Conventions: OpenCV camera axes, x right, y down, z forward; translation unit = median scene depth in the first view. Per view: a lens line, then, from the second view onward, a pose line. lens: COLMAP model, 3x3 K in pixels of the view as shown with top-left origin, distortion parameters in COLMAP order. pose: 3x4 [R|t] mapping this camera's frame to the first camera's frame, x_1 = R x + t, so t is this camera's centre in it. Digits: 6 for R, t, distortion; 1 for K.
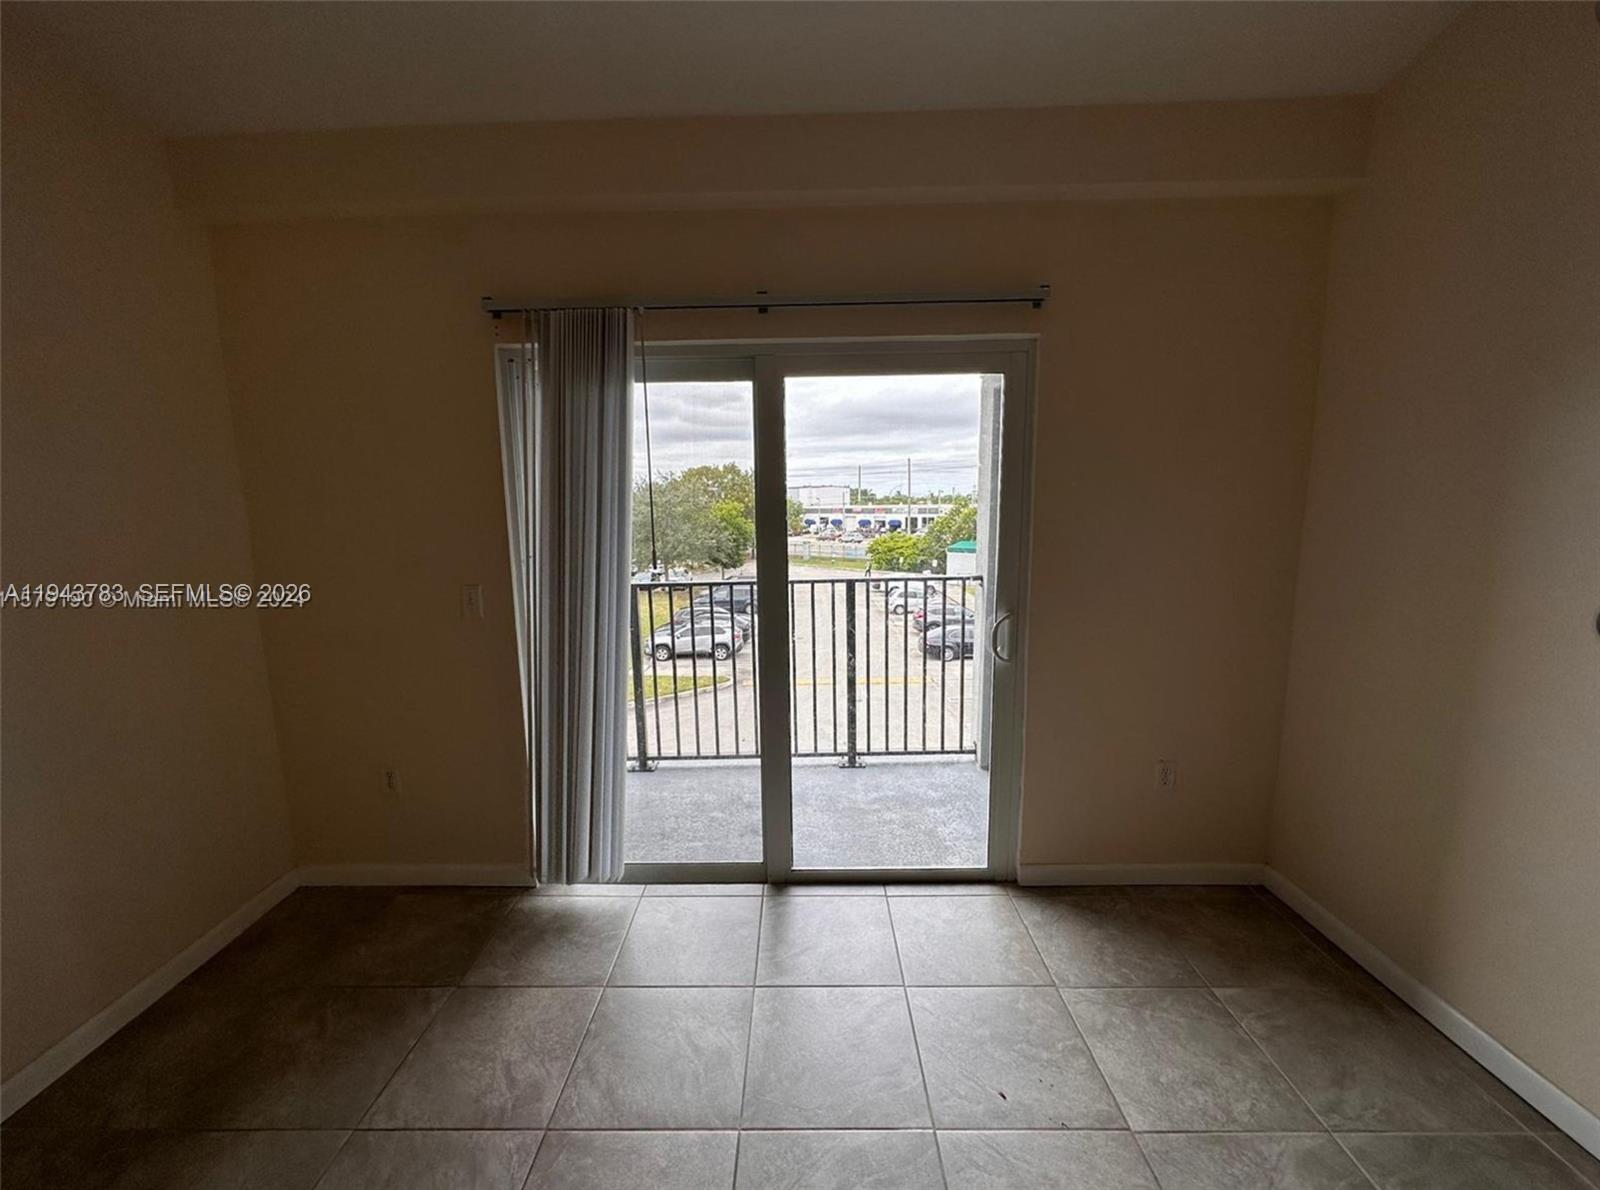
lens RADIAL K [[651.8, 0, 801.0], [0, 651.8, 605.7], [0, 0, 1]] dist [0.002000, 0.000377]
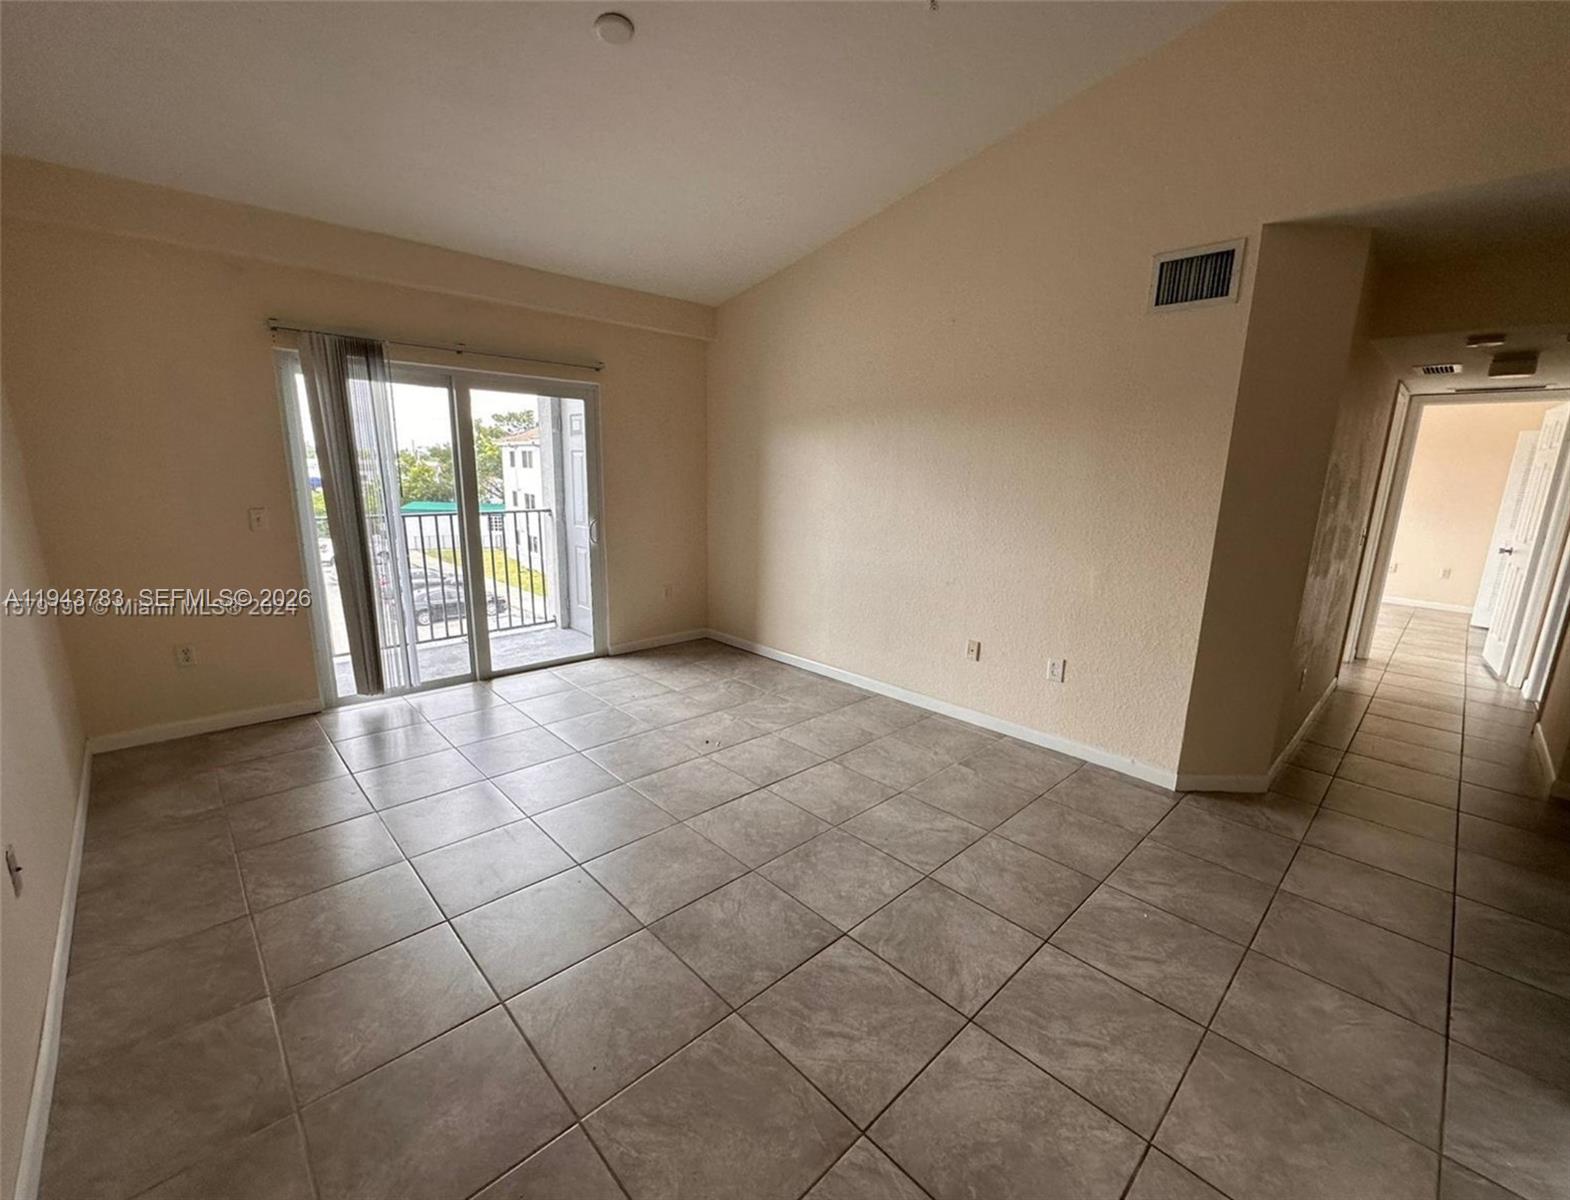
lens RADIAL K [[642.8, 0, 785.0], [0, 642.8, 600.0], [0, 0, 1]] dist [-0.001296, -0.000170]
pose [[0.717068, -0.110196, 0.688237, -0.689652], [0.073925, 0.993878, 0.082111, 0.145269], [-0.693071, -0.008002, 0.720825, -0.888754]]
